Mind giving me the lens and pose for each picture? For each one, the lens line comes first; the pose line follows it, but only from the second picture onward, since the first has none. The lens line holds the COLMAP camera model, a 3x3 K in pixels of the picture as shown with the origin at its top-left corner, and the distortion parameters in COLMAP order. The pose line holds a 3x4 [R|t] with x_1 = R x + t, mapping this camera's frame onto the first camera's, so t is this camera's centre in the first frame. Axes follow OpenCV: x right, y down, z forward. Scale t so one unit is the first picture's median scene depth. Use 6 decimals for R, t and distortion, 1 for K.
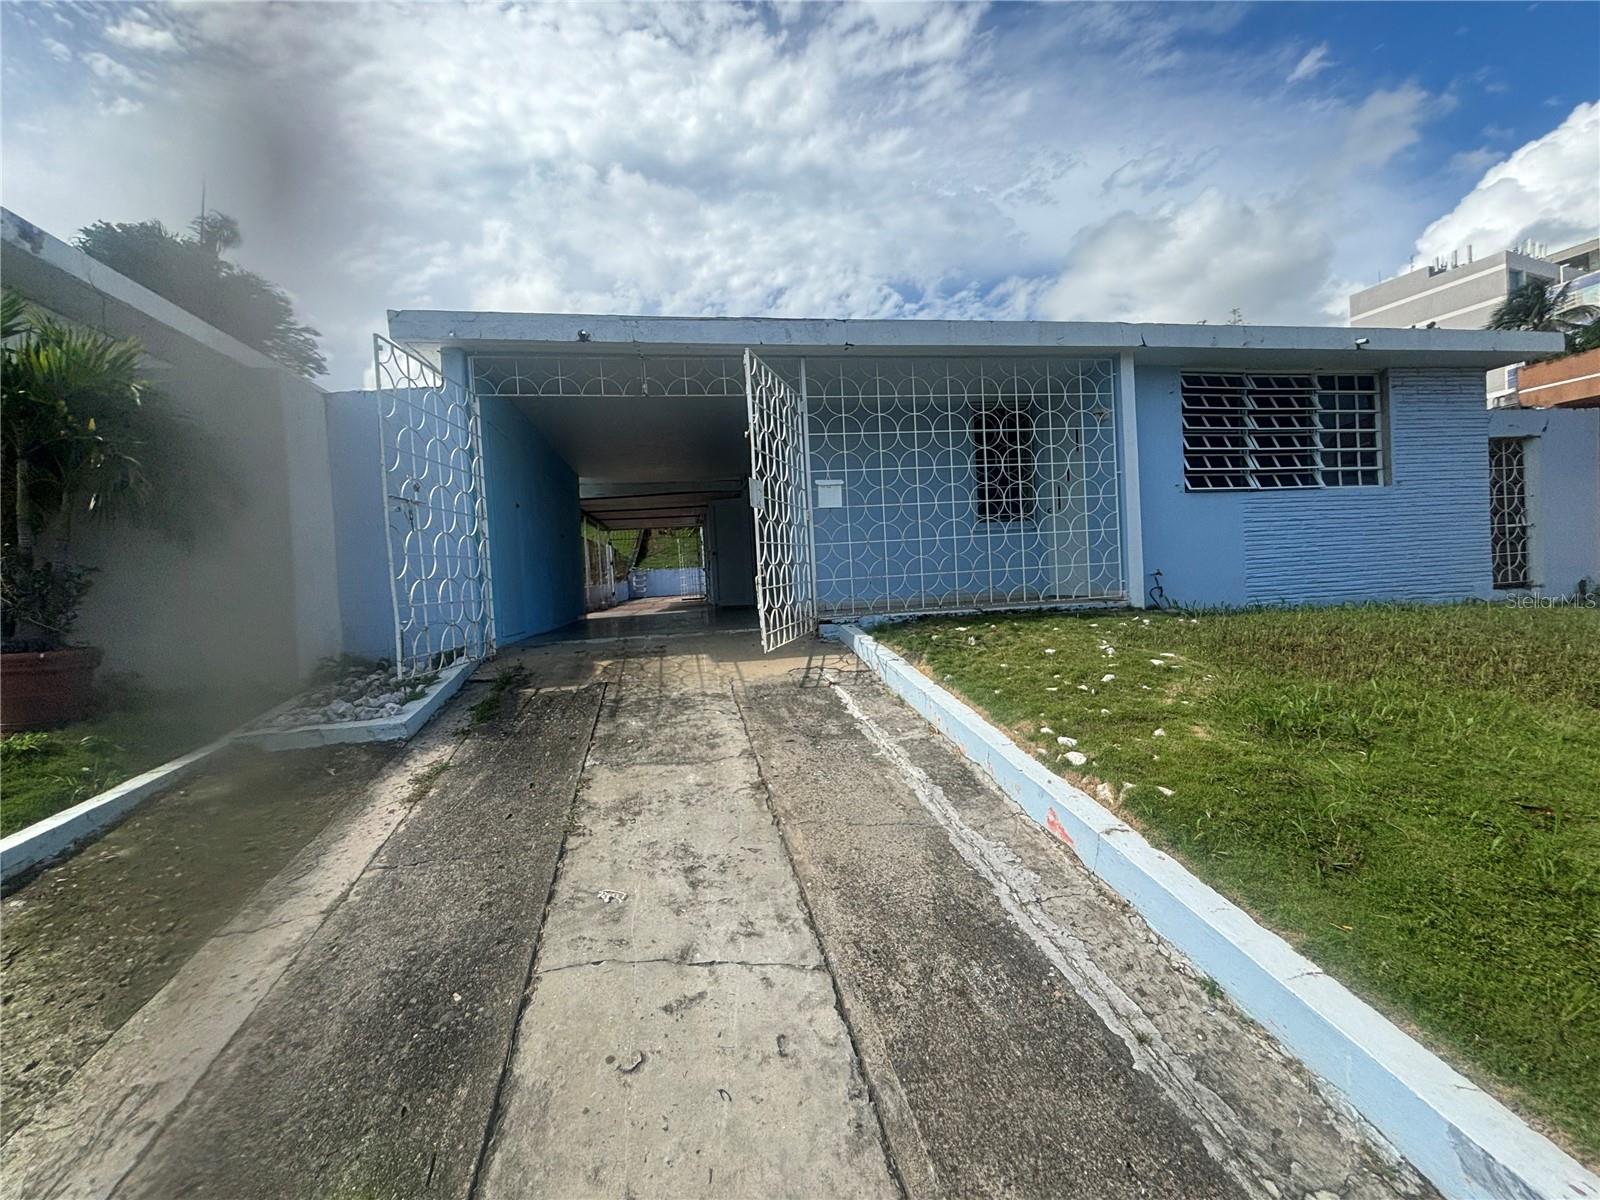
lens RADIAL K [[641.0, 0, 800.0], [0, 641.0, 600.0], [0, 0, 1]] dist [-0.001917, 0.000650]
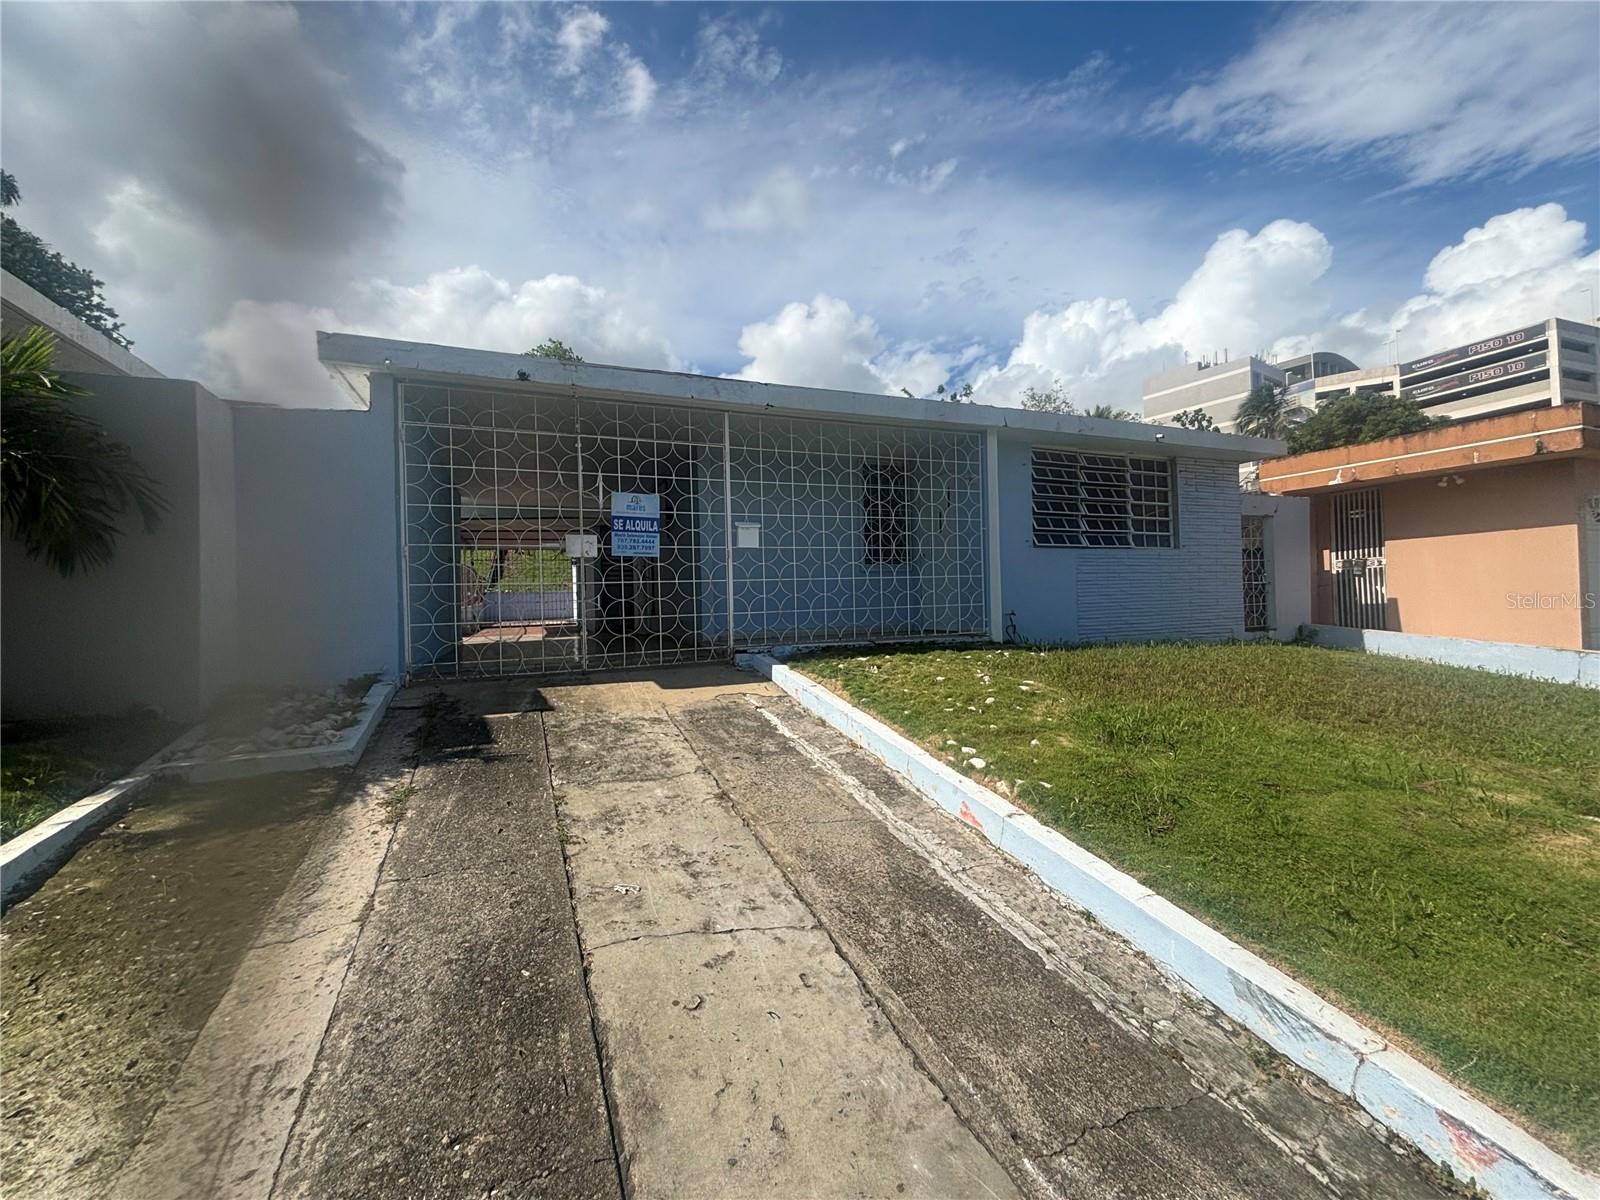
lens RADIAL K [[640.8, 0, 800.0], [0, 640.8, 600.0], [0, 0, 1]] dist [-0.000597, -0.000112]
pose [[0.975965, 0.028263, 0.216089, -0.199737], [-0.019160, 0.998843, -0.044107, -0.015129], [-0.217086, 0.038907, 0.975377, -0.181935]]
